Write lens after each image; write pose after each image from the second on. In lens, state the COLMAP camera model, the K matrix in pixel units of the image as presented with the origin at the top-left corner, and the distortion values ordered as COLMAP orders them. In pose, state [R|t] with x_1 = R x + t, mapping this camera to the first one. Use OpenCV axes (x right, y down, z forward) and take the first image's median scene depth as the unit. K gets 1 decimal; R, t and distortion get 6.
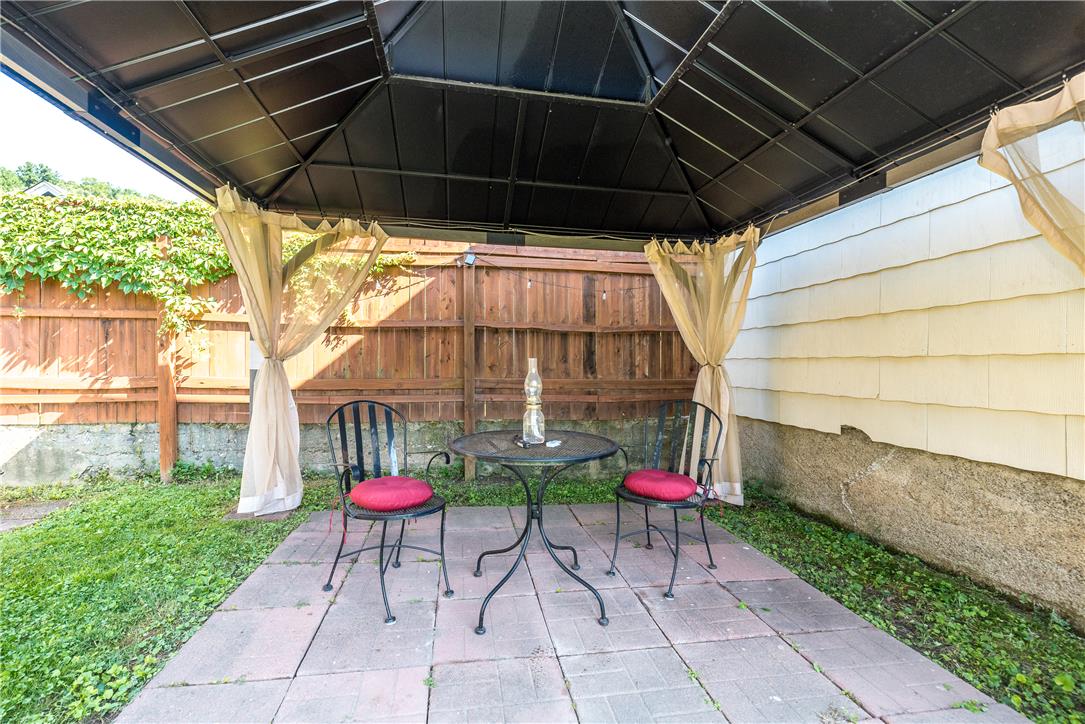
lens RADIAL K [[463.8, 0, 543.2], [0, 463.8, 366.2], [0, 0, 1]] dist [0.001071, 0.000254]
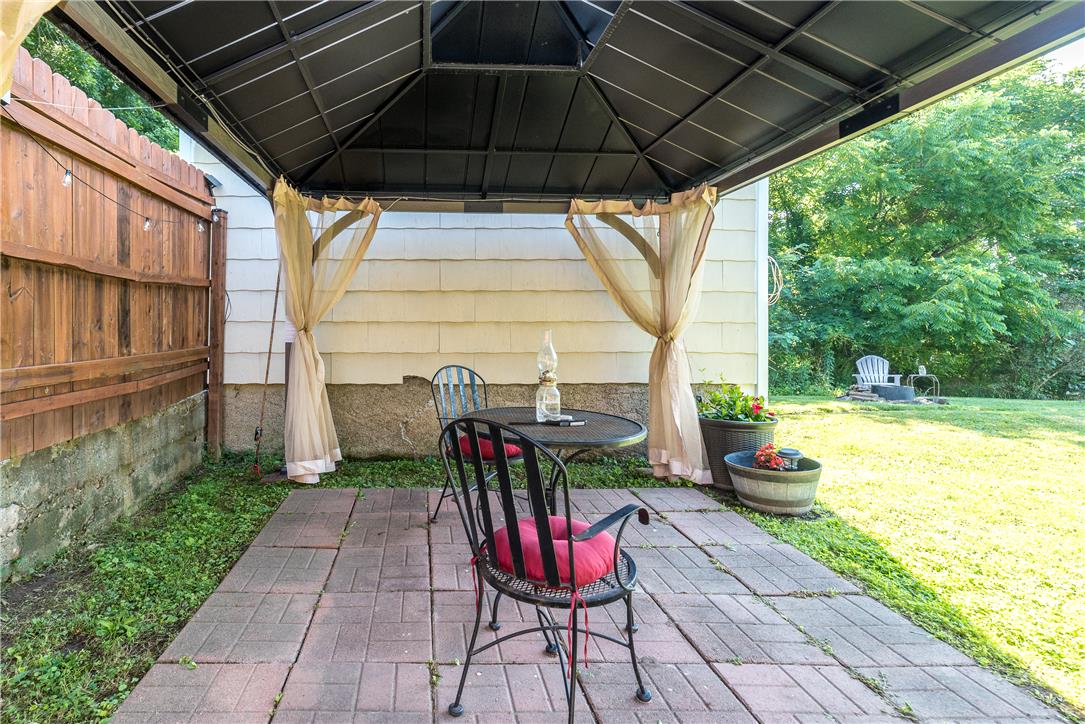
lens RADIAL K [[434.5, 0, 541.2], [0, 434.5, 323.1], [0, 0, 1]] dist [0.000394, 0.000051]
pose [[0.161643, -0.002741, 0.986845, -0.400288], [0.007575, 0.999970, 0.001537, -0.012970], [-0.986820, 0.007227, 0.161659, 0.392436]]
